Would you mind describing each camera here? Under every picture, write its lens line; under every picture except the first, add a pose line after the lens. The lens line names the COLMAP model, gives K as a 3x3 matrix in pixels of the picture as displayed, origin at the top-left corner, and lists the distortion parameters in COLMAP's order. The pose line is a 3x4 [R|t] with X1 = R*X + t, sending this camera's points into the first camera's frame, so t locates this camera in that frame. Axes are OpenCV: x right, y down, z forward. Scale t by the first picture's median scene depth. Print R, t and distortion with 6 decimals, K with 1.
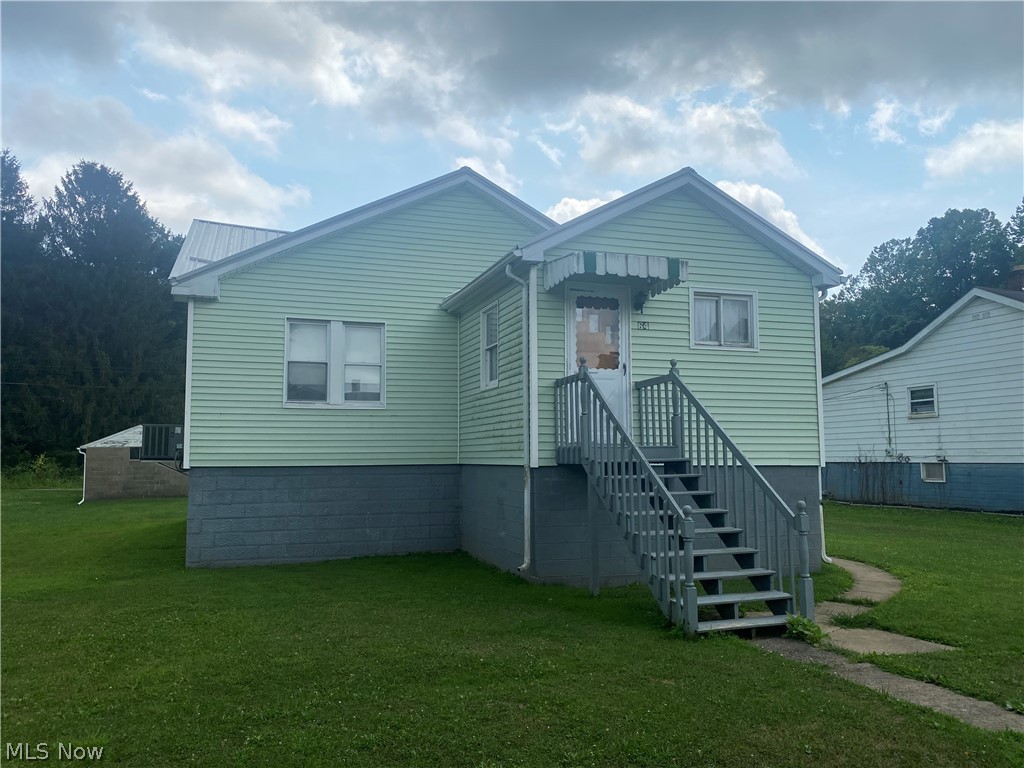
lens RADIAL K [[807.4, 0, 512.0], [0, 807.4, 388.8], [0, 0, 1]] dist [0.014310, 0.000822]
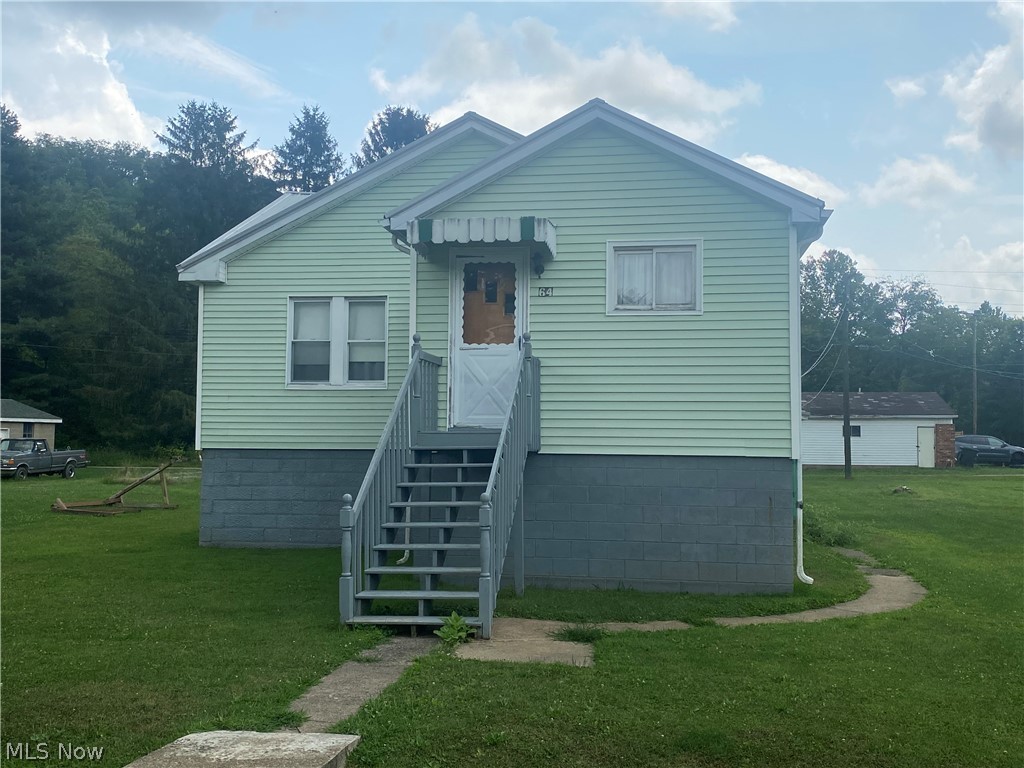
lens RADIAL K [[1065.8, 0, 512.8], [0, 1065.8, 381.9], [0, 0, 1]] dist [0.056413, 0.000000]
pose [[0.894051, -0.014512, -0.447729, 0.559790], [0.028110, 0.999323, 0.023740, -0.008798], [0.447081, -0.033810, 0.893854, -0.032703]]
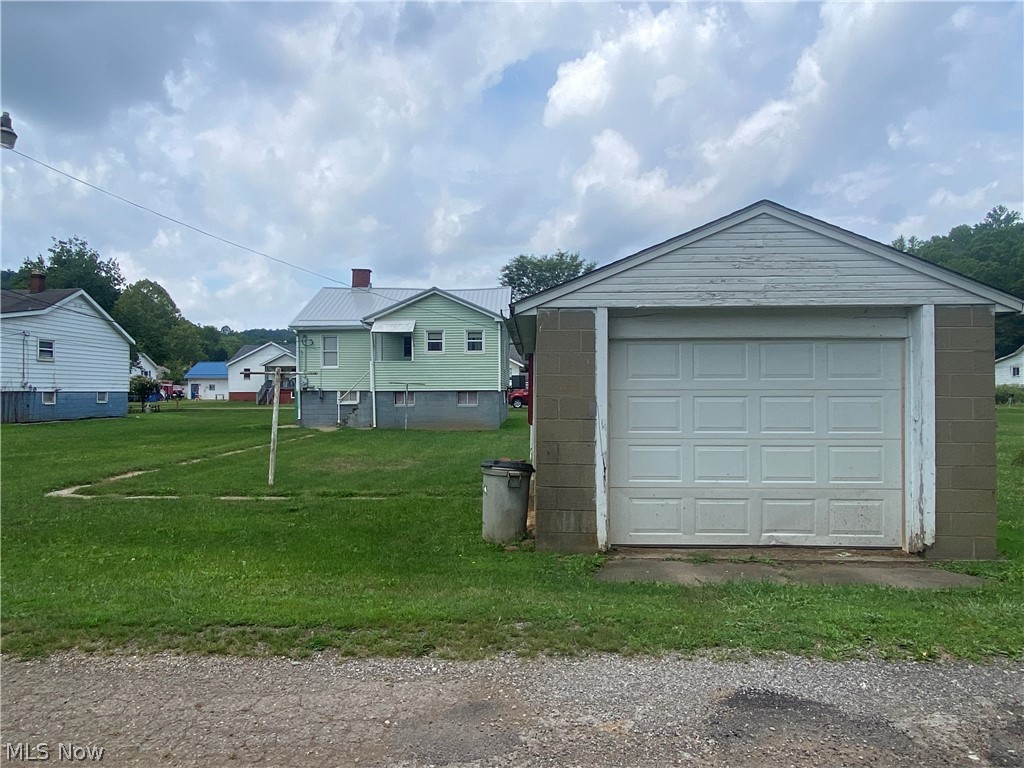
lens RADIAL K [[724.5, 0, 511.4], [0, 724.5, 383.6], [0, 0, 1]] dist [0.039532, -0.021455]
pose [[-0.934709, 0.011300, 0.355234, -0.689416], [-0.023056, 0.995461, -0.092332, 0.164793], [-0.354665, -0.094494, -0.930206, 1.775729]]
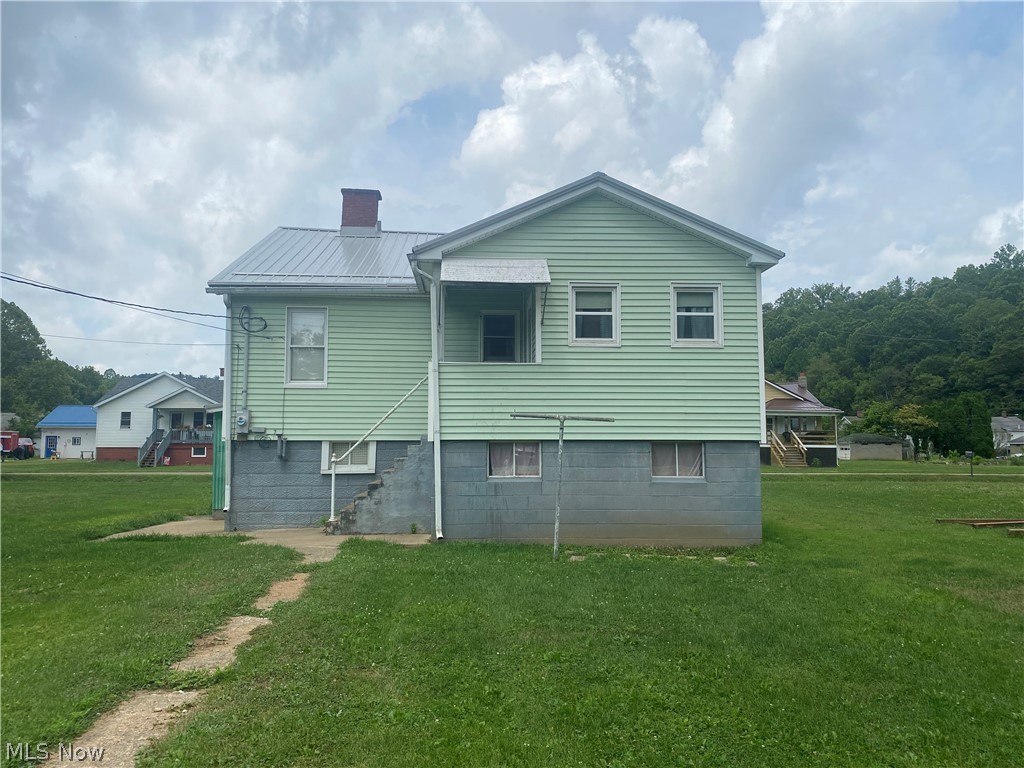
lens RADIAL K [[809.5, 0, 508.0], [0, 809.5, 378.1], [0, 0, 1]] dist [0.042325, -0.030966]
pose [[-0.960033, 0.027679, 0.278513, -0.347269], [-0.020972, 0.985187, -0.170197, 0.129833], [-0.279098, -0.169236, -0.945232, 1.351467]]
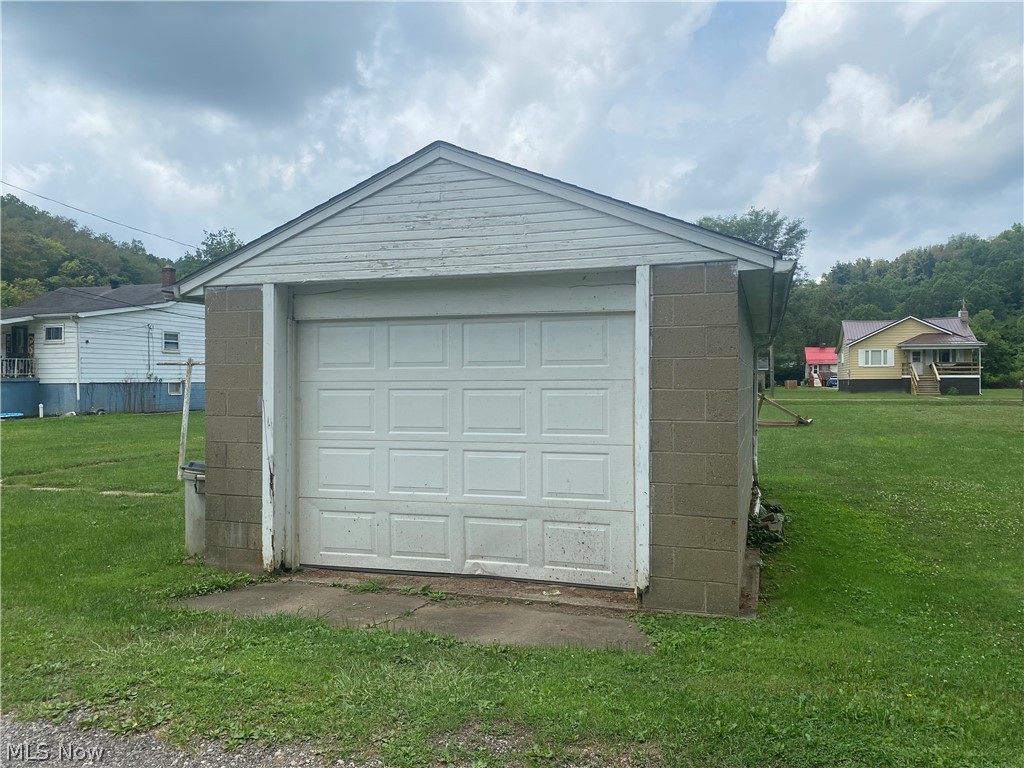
lens RADIAL K [[809.5, 0, 518.6], [0, 809.5, 383.3], [0, 0, 1]] dist [0.042325, -0.030966]
pose [[-0.802853, 0.008561, 0.596116, -0.835298], [-0.040742, 0.996771, -0.069187, 0.156809], [-0.594784, -0.079834, -0.799912, 1.674273]]
